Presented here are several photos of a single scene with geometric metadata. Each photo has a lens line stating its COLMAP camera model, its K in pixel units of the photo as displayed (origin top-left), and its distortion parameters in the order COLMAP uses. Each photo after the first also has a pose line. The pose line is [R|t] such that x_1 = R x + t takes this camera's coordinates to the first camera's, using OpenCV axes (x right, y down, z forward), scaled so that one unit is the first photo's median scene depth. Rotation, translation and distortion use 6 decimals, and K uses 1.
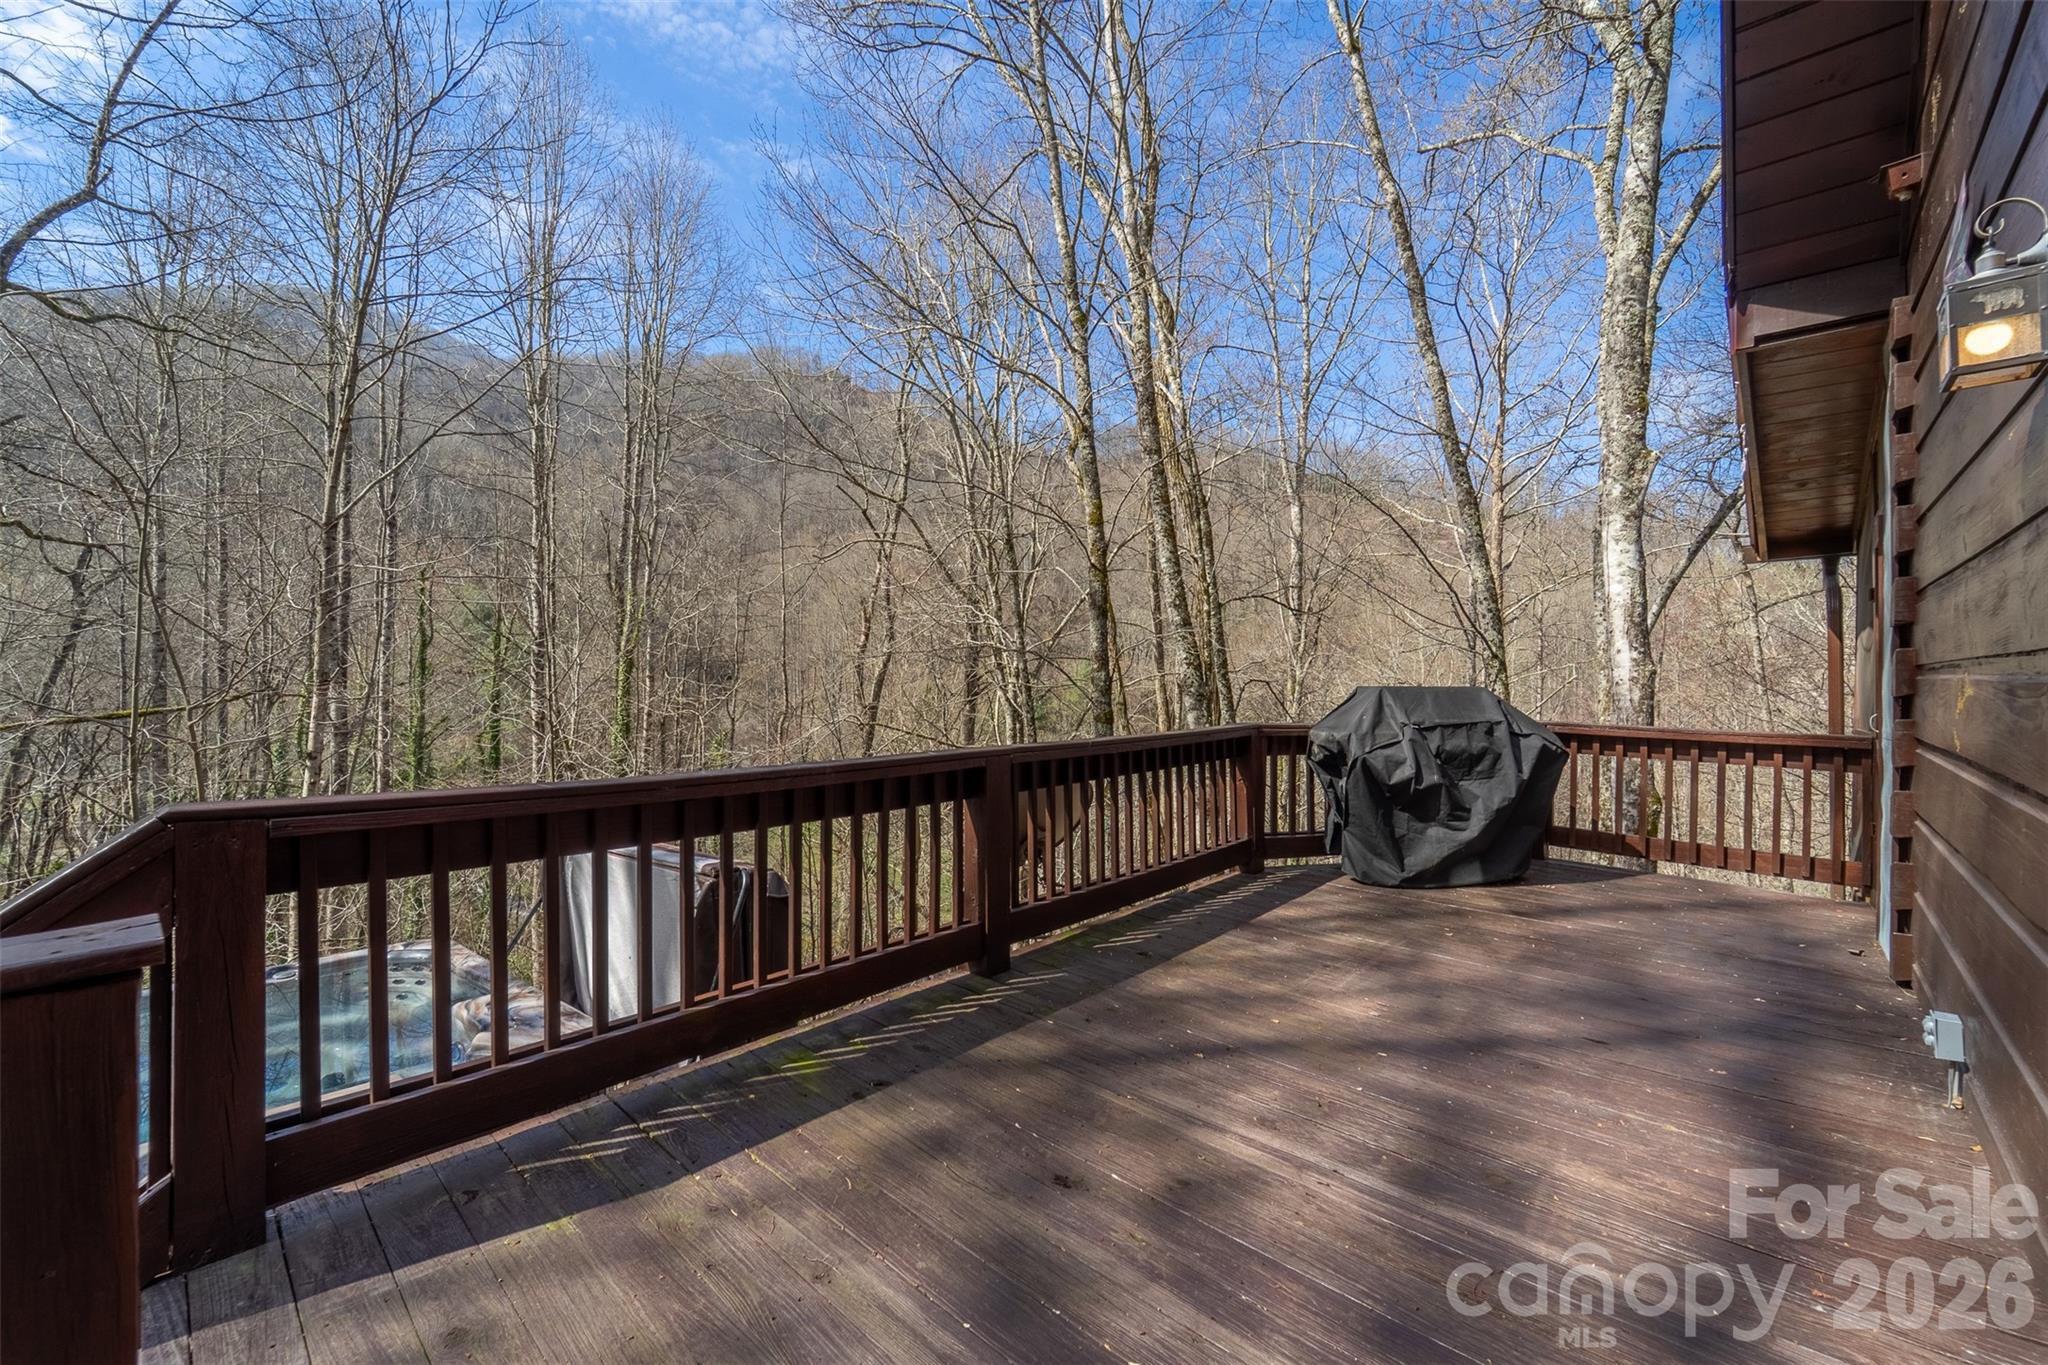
lens RADIAL K [[827.2, 0, 1012.6], [0, 827.2, 683.5], [0, 0, 1]] dist [0.000952, -0.000836]
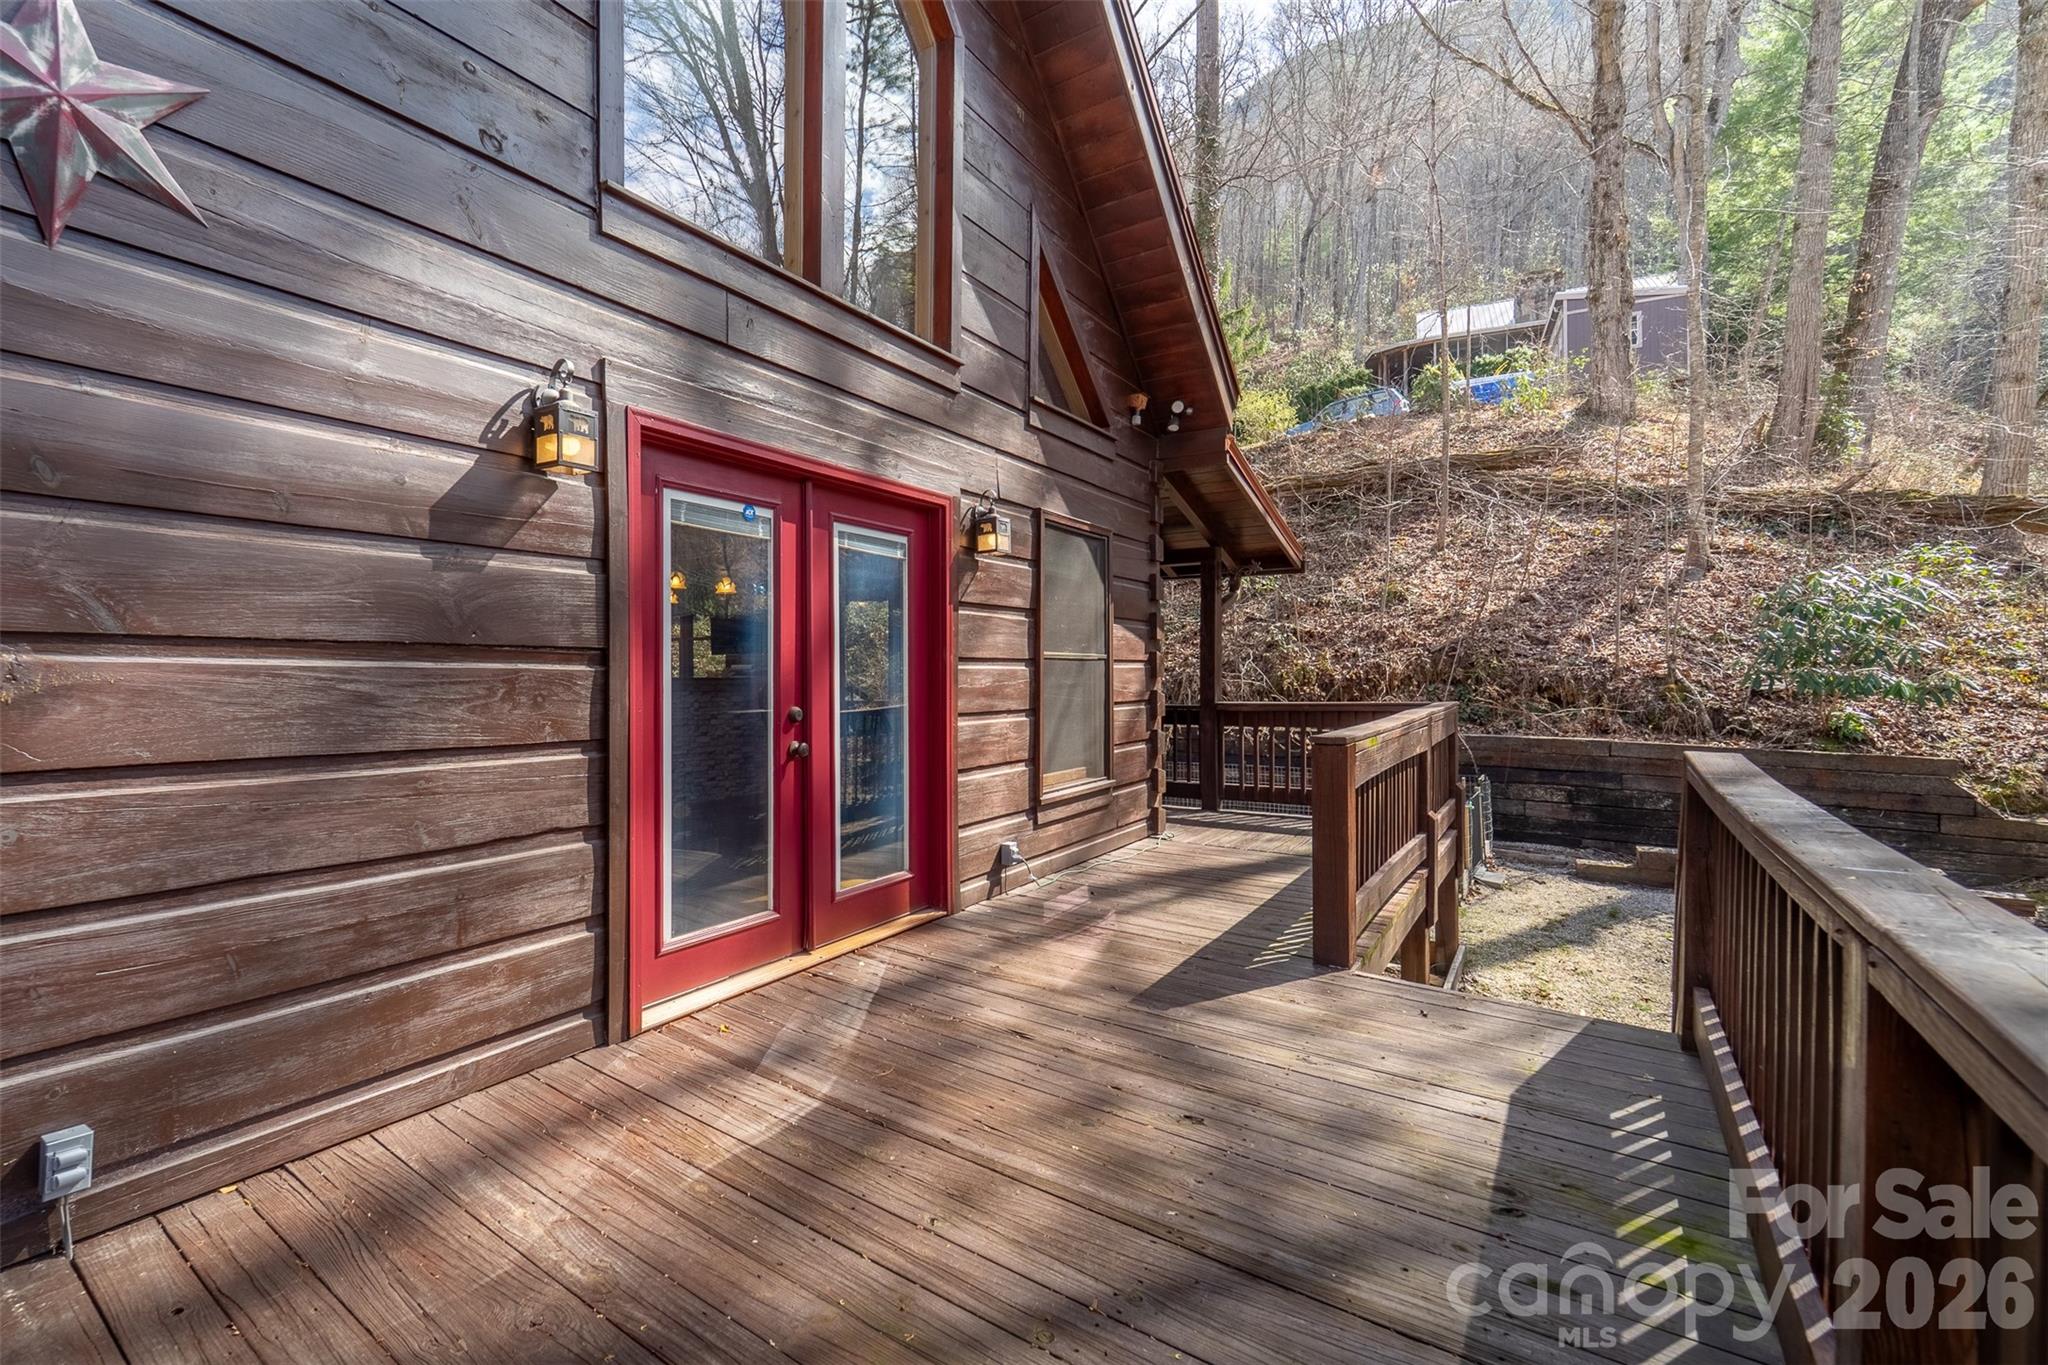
lens RADIAL K [[904.3, 0, 970.2], [0, 904.3, 687.2], [0, 0, 1]] dist [0.002896, 0.000257]
pose [[-0.985900, -0.003195, -0.167305, 0.223380], [-0.007140, 0.999710, 0.022980, 0.002217], [0.167183, 0.023851, -0.985637, 0.852474]]
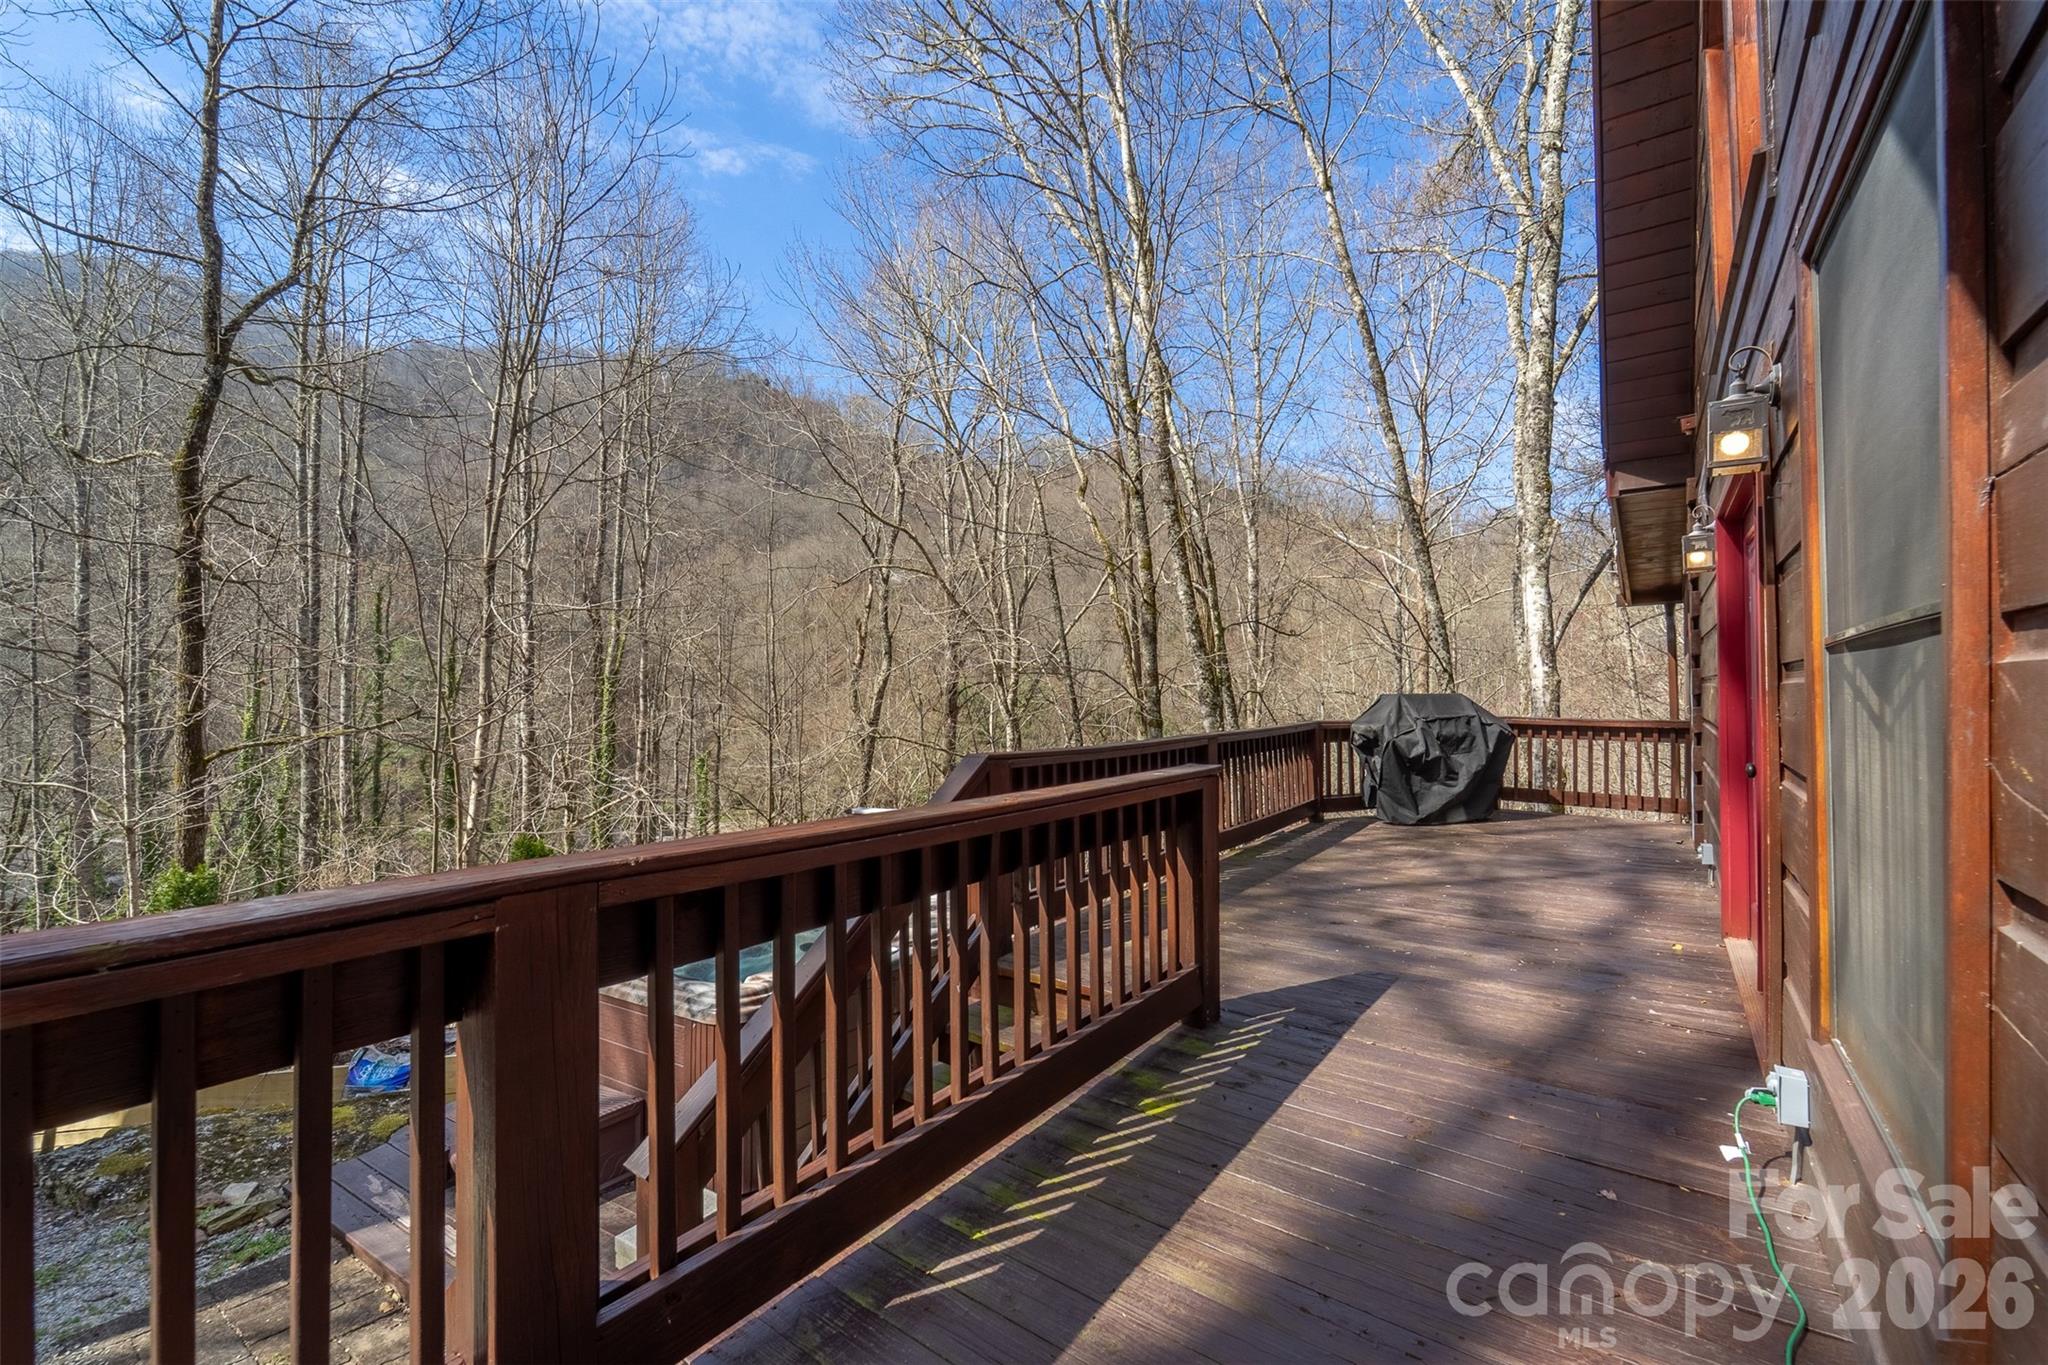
lens RADIAL K [[862.9, 0, 1030.4], [0, 862.9, 689.9], [0, 0, 1]] dist [0.001766, 0.000241]
pose [[0.992346, -0.013627, 0.122731, -0.397566], [0.014705, 0.999861, -0.007886, -0.001388], [-0.122606, 0.009630, 0.992409, -0.458900]]
